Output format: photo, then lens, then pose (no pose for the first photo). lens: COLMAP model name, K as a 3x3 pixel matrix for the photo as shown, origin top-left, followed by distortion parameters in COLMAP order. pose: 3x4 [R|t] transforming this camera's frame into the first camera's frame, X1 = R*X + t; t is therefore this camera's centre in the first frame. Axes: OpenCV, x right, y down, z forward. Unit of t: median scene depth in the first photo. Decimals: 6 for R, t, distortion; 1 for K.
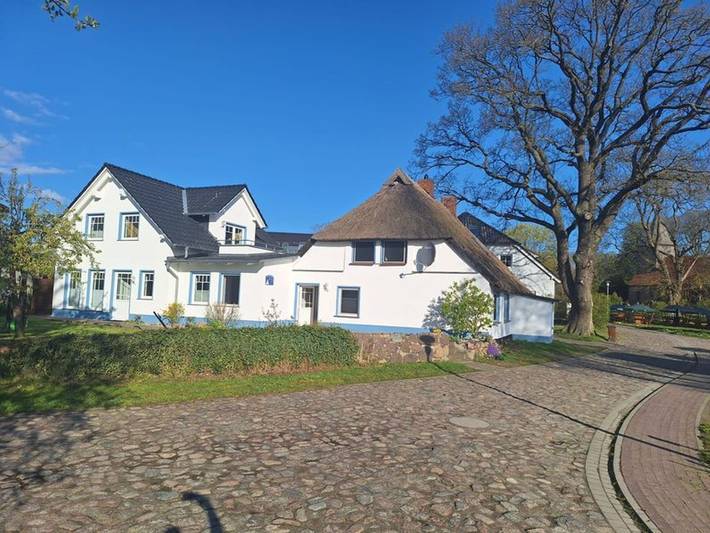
lens RADIAL K [[453.7, 0, 355.7], [0, 453.7, 278.8], [0, 0, 1]] dist [0.041723, -0.000038]
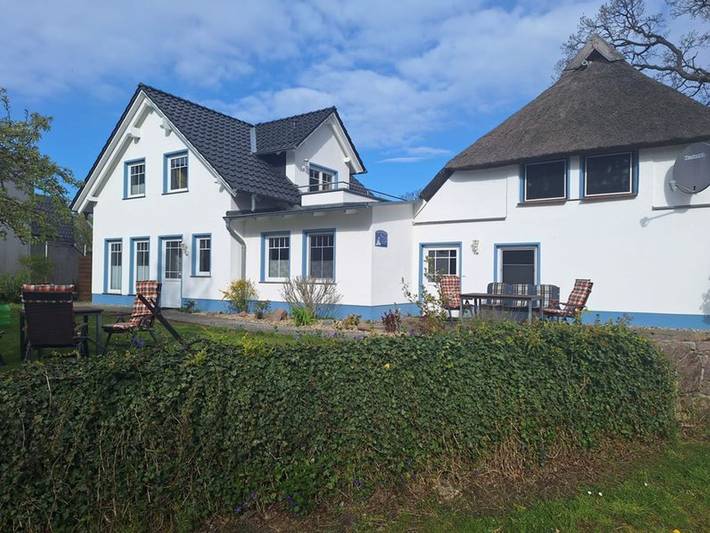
lens RADIAL K [[466.9, 0, 355.0], [0, 466.9, 266.5], [0, 0, 1]] dist [0.092846, 0.000354]
pose [[0.982088, -0.034006, -0.185329, -0.100073], [0.037712, 0.999152, 0.016509, 0.026521], [0.184611, -0.023202, 0.982538, 0.343779]]
